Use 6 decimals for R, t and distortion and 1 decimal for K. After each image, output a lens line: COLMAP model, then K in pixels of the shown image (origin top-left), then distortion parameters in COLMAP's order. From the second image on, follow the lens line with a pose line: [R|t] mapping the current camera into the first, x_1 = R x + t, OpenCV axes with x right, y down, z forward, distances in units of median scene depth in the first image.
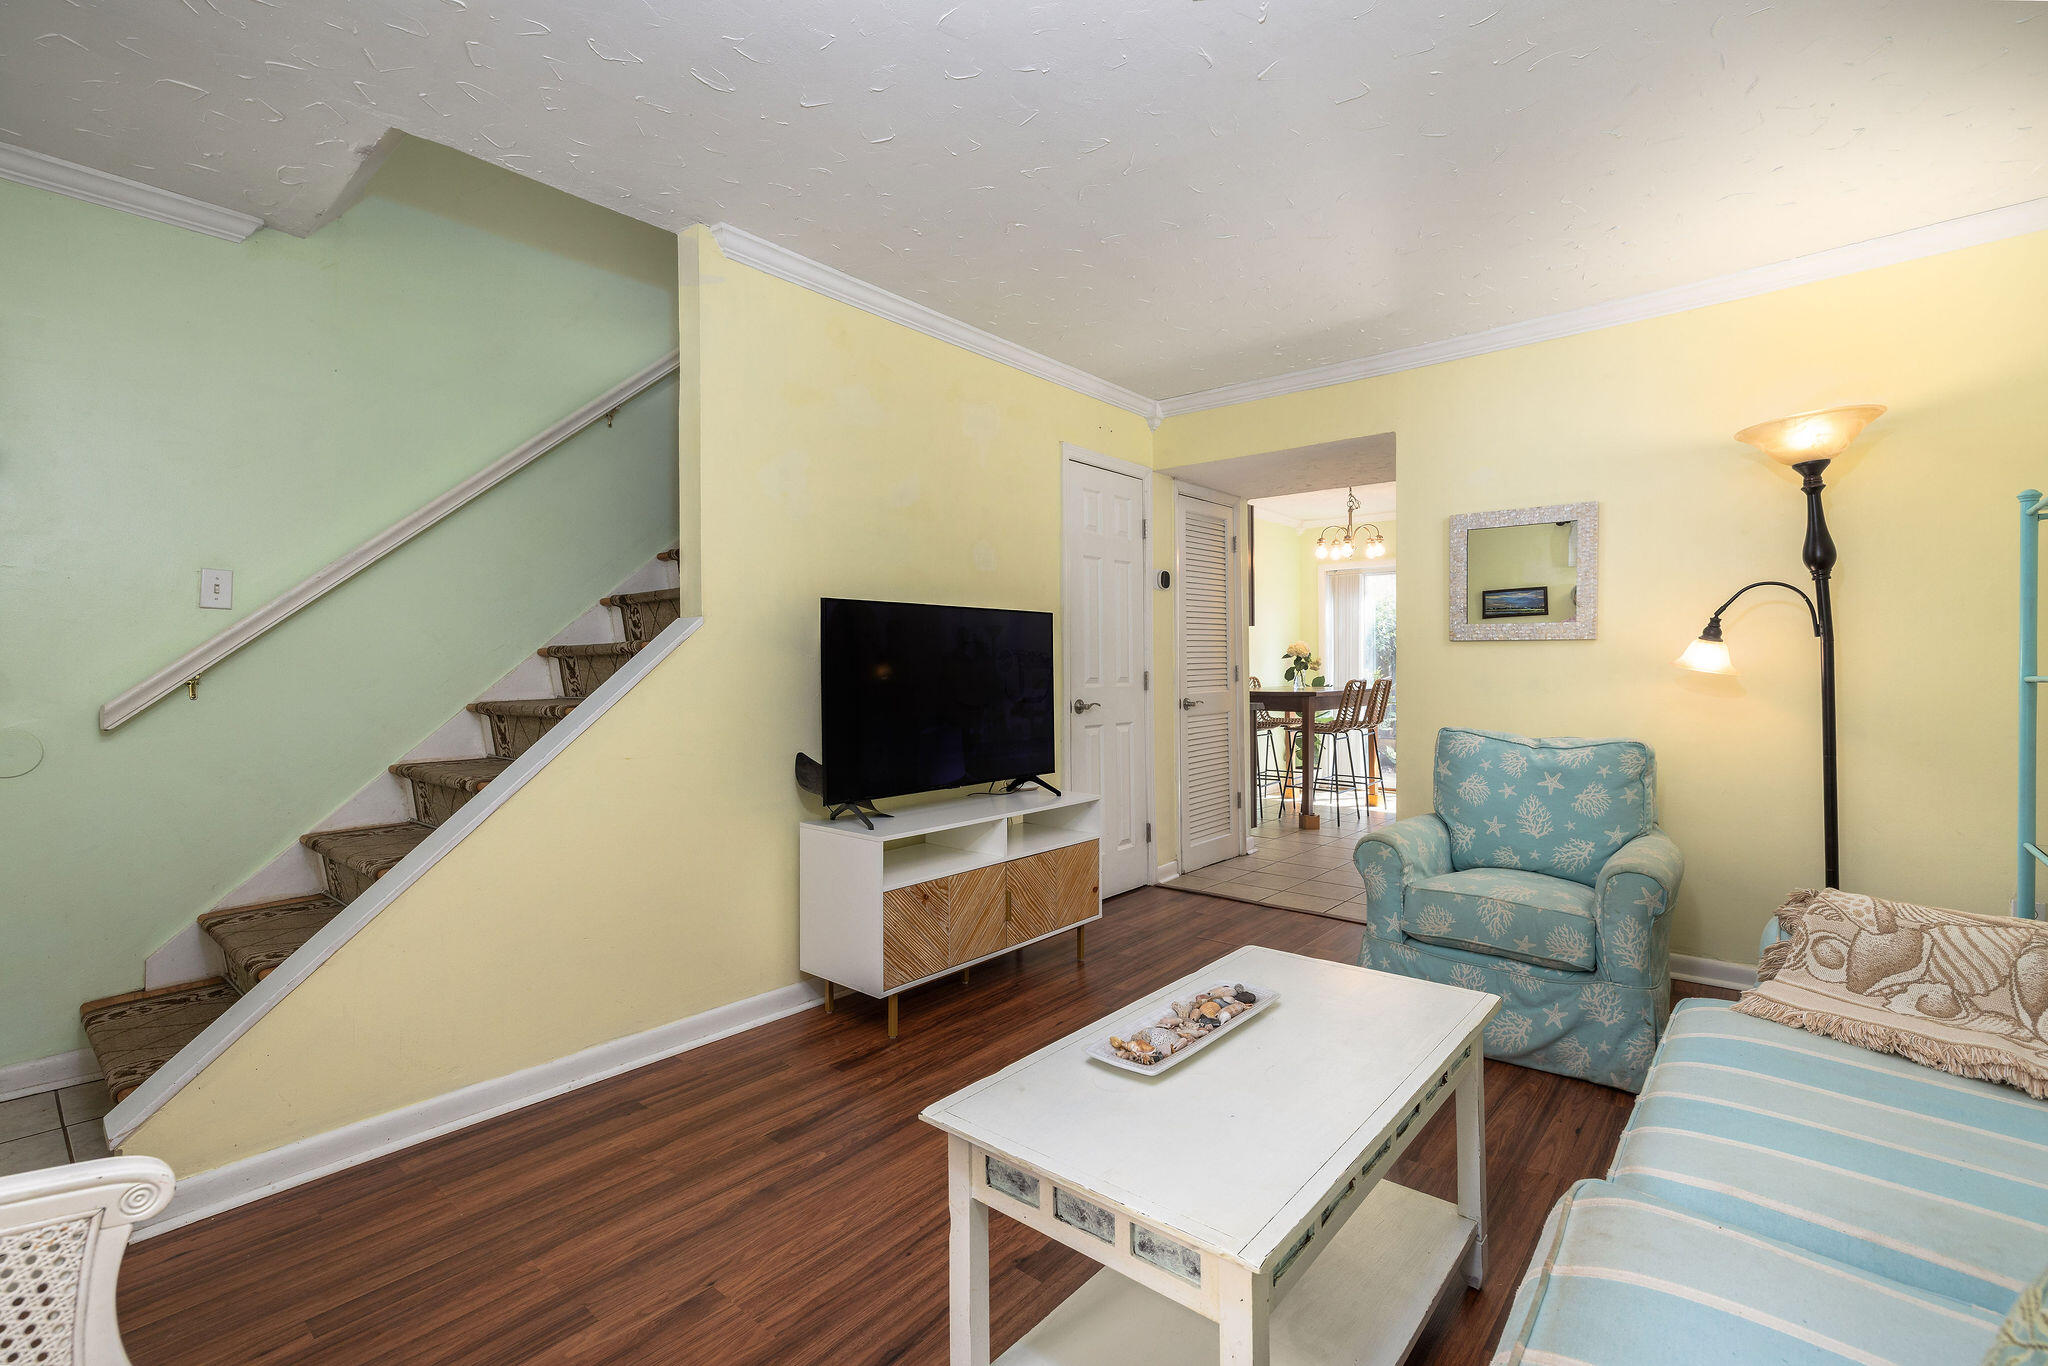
lens RADIAL K [[881.0, 0, 1017.0], [0, 881.0, 685.3], [0, 0, 1]] dist [0.000825, 0.000146]
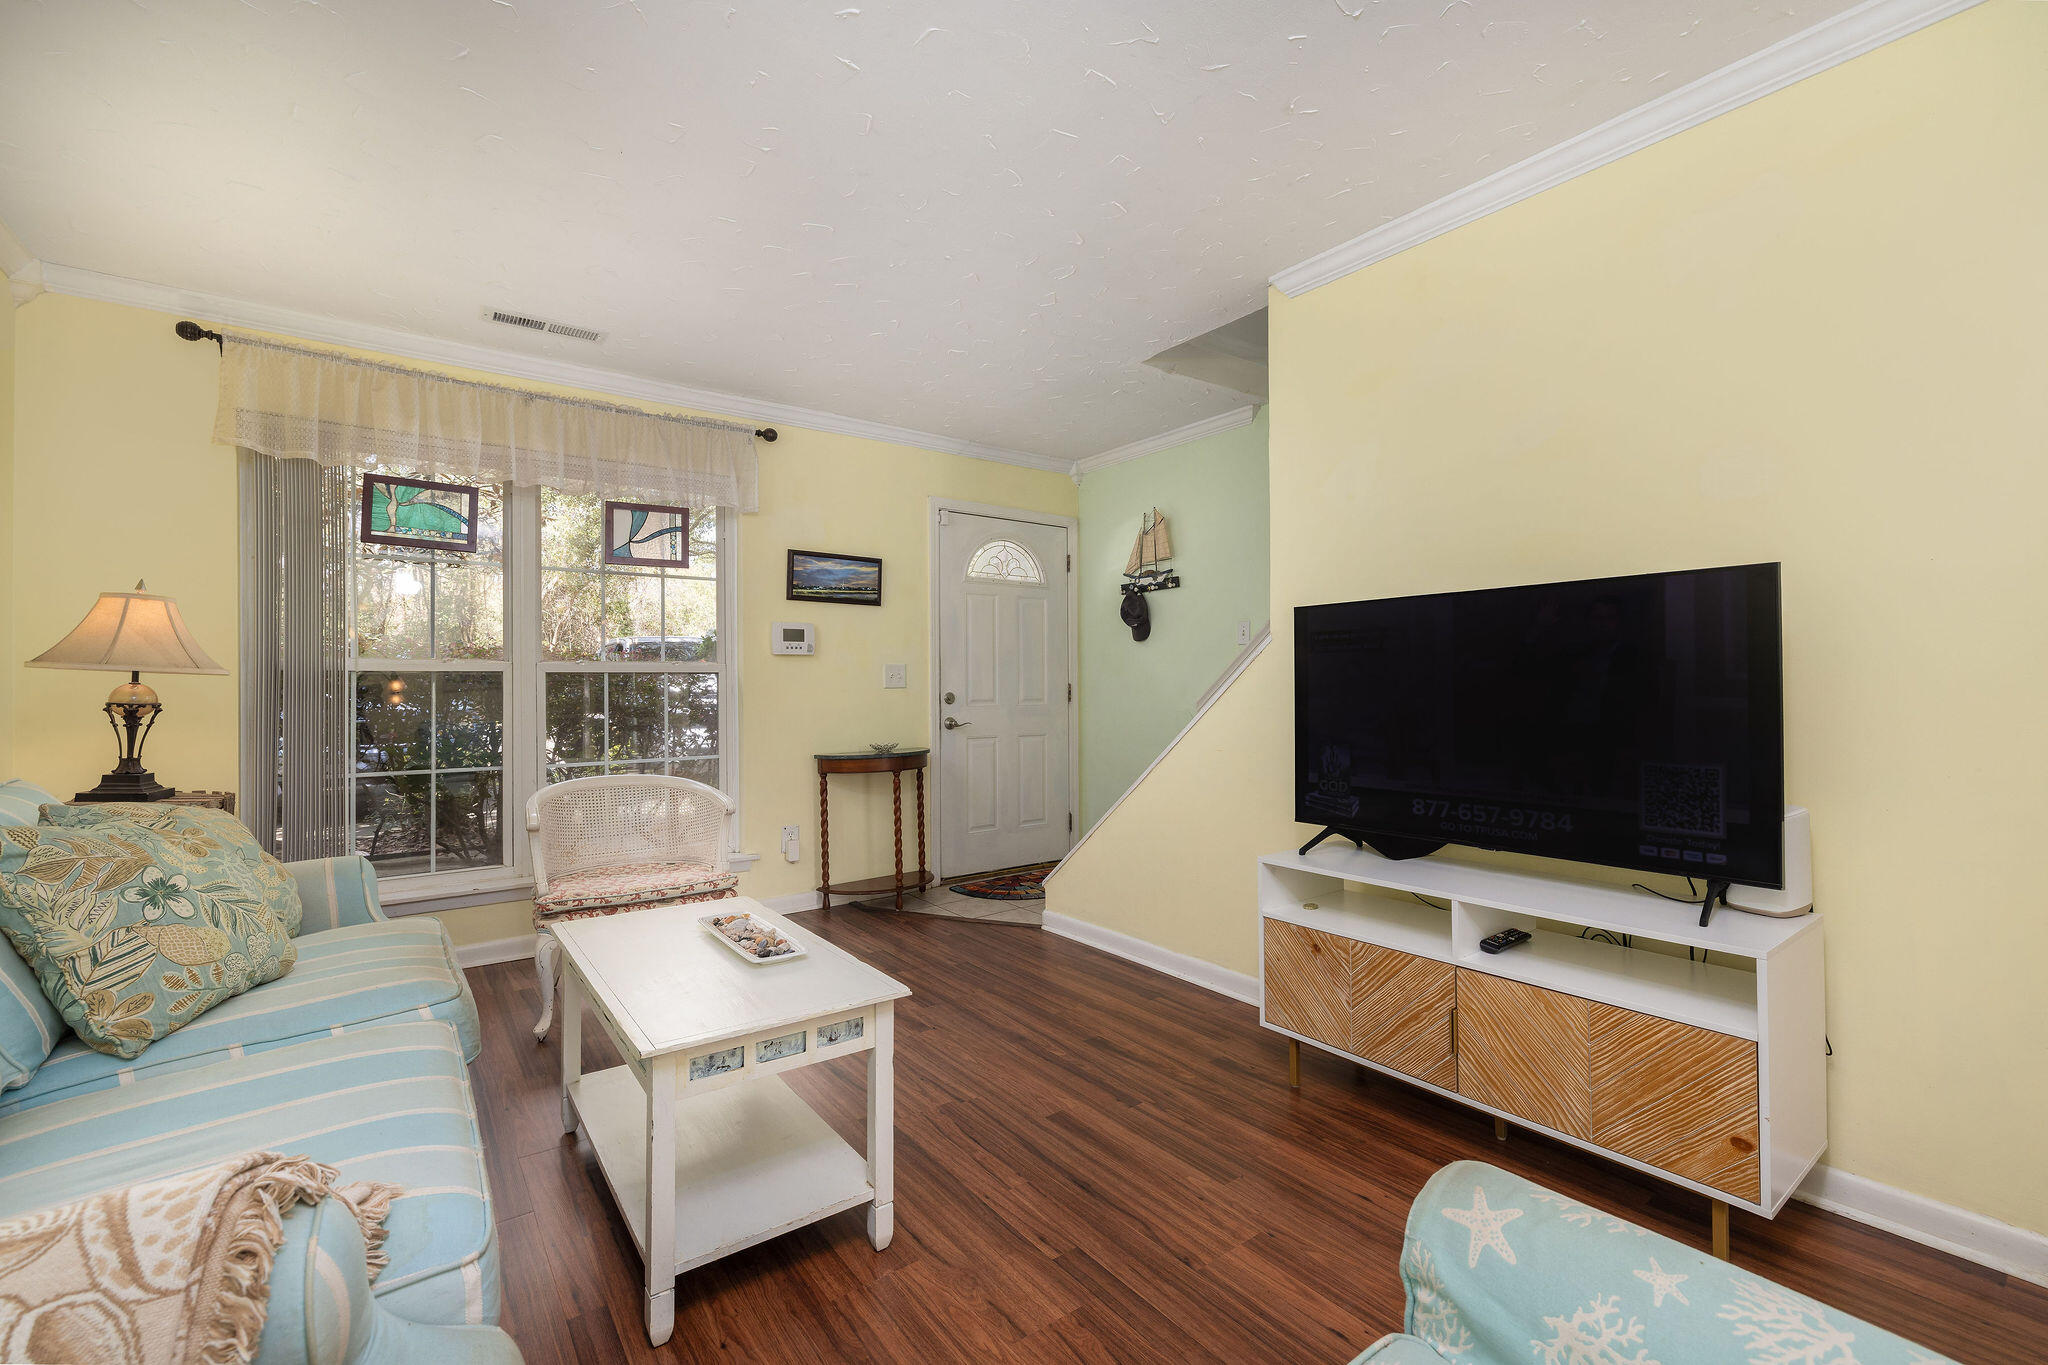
lens RADIAL K [[881.0, 0, 1030.9], [0, 881.0, 669.3], [0, 0, 1]] dist [0.000825, 0.000146]
pose [[-0.209152, -0.000899, -0.977883, 0.923543], [0.000911, 0.999999, -0.001114, -0.035150], [0.977883, -0.001124, -0.209151, 1.055739]]
